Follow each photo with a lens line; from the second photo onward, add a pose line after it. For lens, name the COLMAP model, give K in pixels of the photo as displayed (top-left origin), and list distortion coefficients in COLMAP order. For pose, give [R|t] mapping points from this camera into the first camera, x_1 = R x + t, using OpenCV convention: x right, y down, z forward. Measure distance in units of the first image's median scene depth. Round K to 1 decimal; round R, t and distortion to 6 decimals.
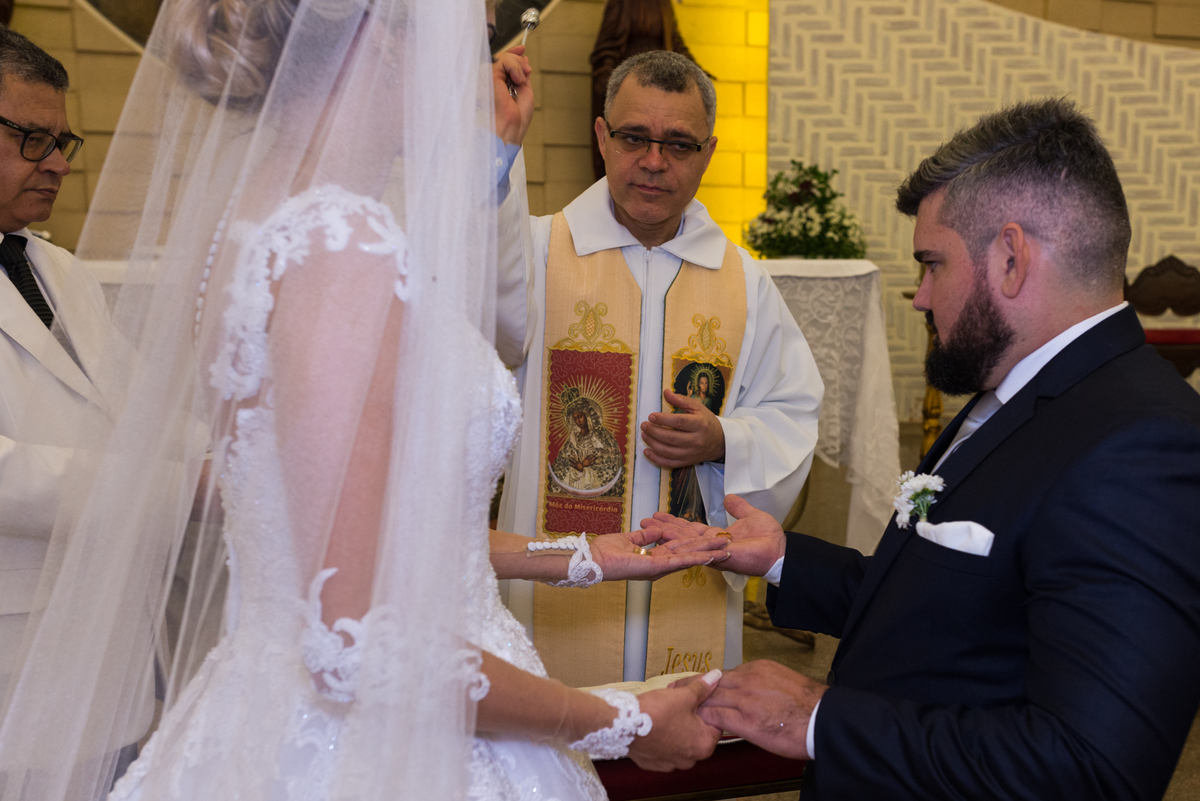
lens RADIAL K [[1331.3, 0, 711.8], [0, 1331.3, 471.6], [0, 0, 1]] dist [0.012883, -0.029393]
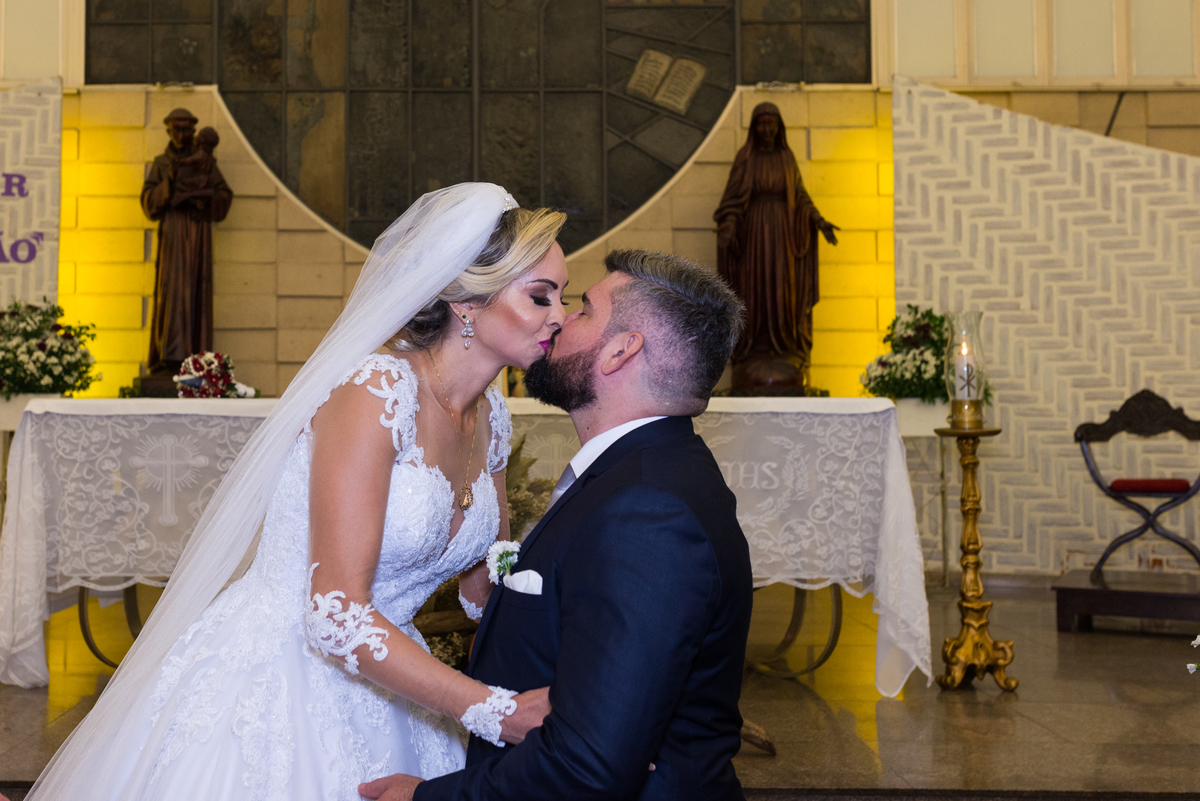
lens RADIAL K [[1450.9, 0, 482.7], [0, 1450.9, 315.1], [0, 0, 1]] dist [0.003980, 0.011652]
pose [[0.941284, -0.022471, -0.336867, 0.120402], [-0.052805, 0.975704, -0.212635, 0.022699], [0.333460, 0.217938, 0.917228, -0.104203]]
